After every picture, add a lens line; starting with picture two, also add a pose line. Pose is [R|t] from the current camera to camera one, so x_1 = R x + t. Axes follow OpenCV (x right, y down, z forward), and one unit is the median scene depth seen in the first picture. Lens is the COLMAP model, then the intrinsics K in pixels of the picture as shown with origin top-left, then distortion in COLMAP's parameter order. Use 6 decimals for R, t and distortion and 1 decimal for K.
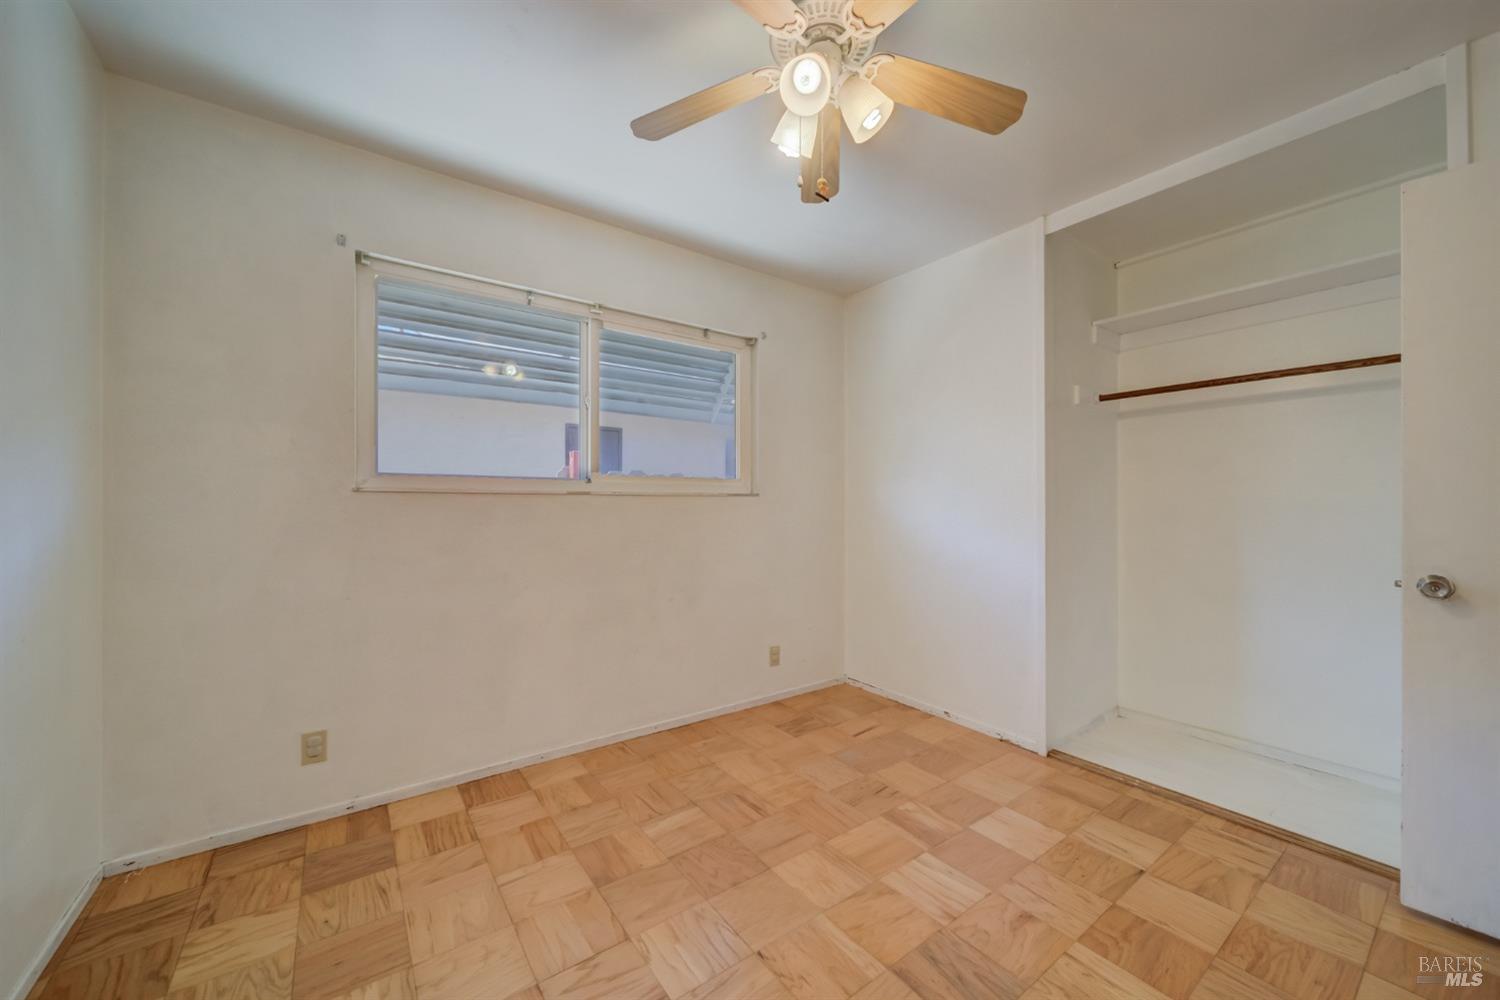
lens RADIAL K [[554.1, 0, 757.1], [0, 554.1, 496.5], [0, 0, 1]] dist [-0.000590, -0.000129]
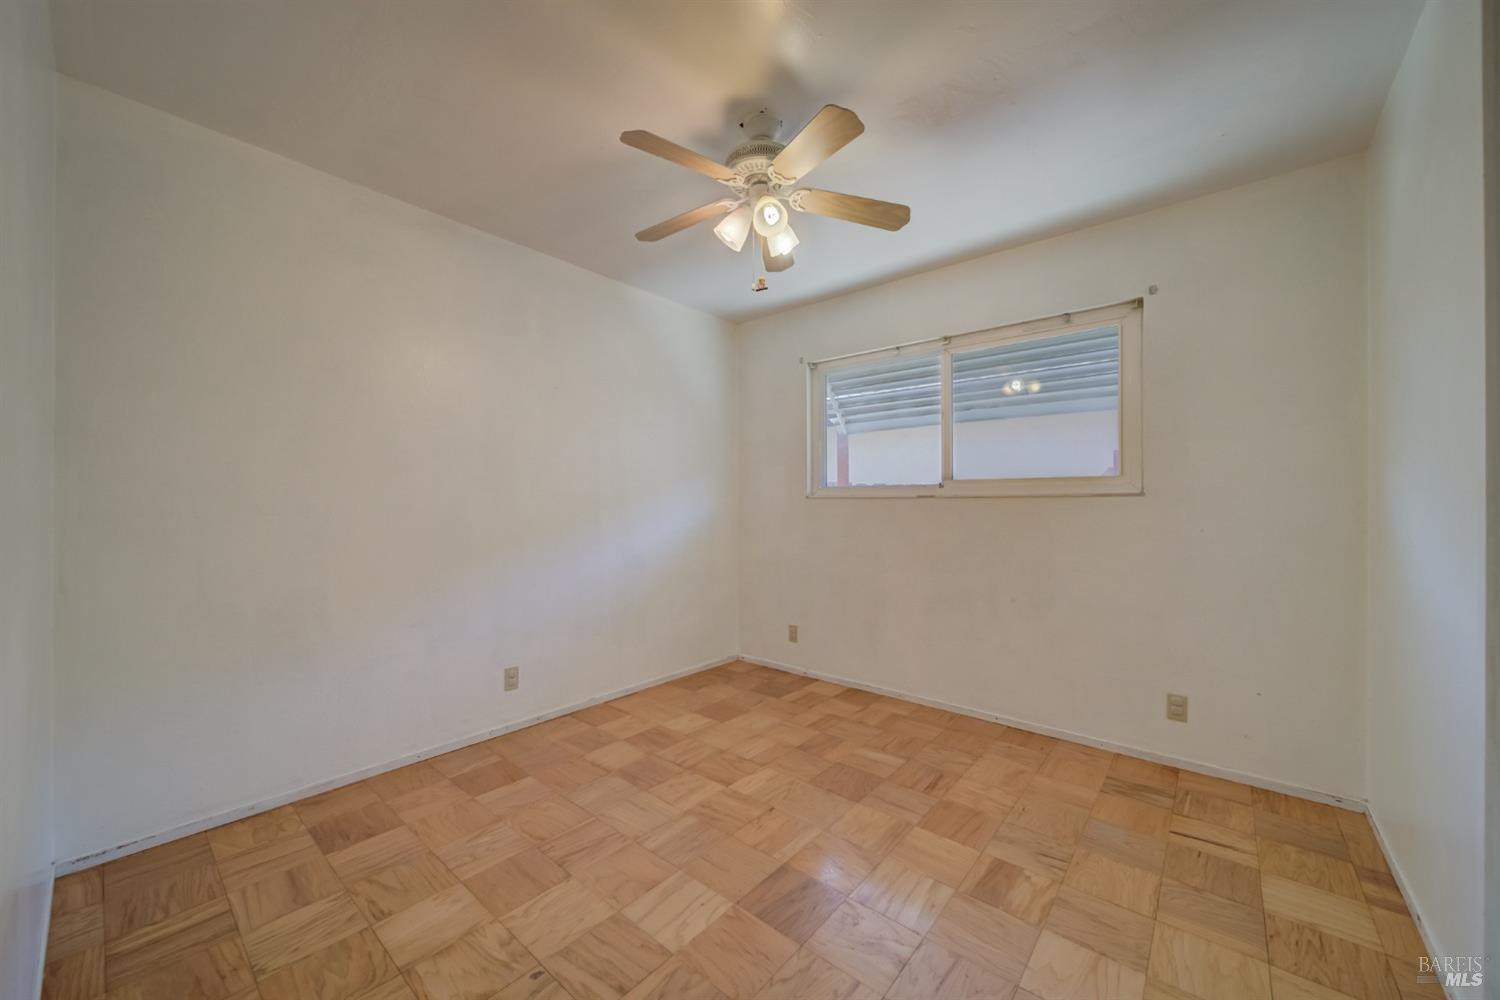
lens RADIAL K [[554.1, 0, 757.1], [0, 554.1, 496.5], [0, 0, 1]] dist [-0.000590, -0.000129]
pose [[0.235170, -0.016534, -0.971814, 0.912825], [0.009301, 0.999848, -0.014760, 0.010338], [0.971910, -0.005568, 0.235288, 0.391445]]
